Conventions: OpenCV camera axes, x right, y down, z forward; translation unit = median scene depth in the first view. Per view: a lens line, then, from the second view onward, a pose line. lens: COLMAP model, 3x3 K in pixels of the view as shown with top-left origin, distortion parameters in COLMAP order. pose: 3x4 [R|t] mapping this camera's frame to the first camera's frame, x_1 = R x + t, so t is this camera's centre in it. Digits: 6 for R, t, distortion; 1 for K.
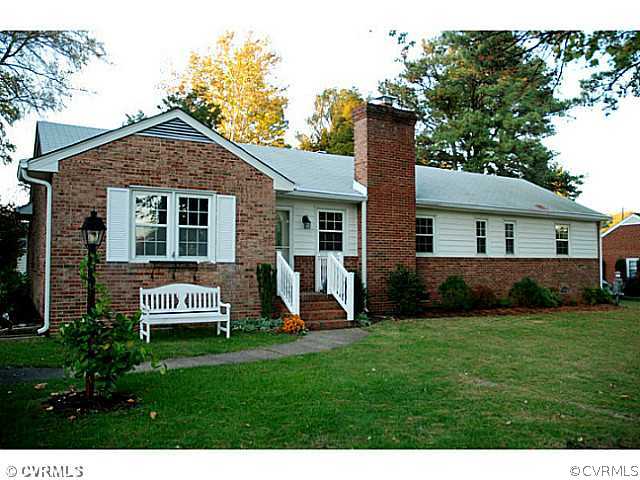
lens RADIAL K [[532.0, 0, 320.0], [0, 532.0, 240.0], [0, 0, 1]] dist [-0.180393, -0.003169]
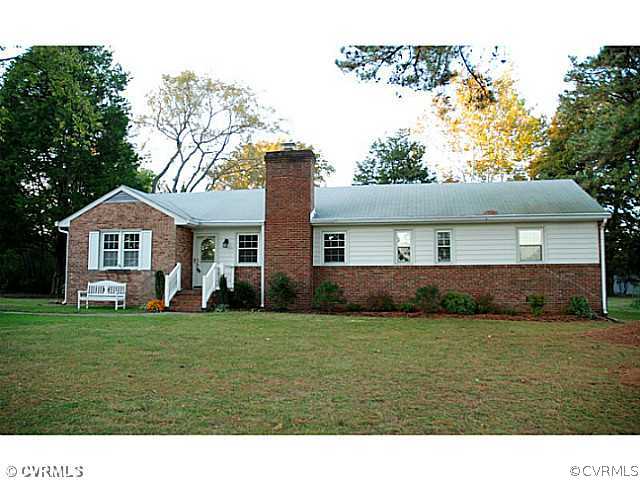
lens RADIAL K [[532.0, 0, 320.0], [0, 532.0, 240.0], [0, 0, 1]] dist [-0.180393, -0.003169]
pose [[0.756803, -0.054055, -0.651405, 1.292989], [0.028518, 0.998356, -0.049713, 0.043472], [0.653021, 0.019046, 0.757100, 0.079412]]
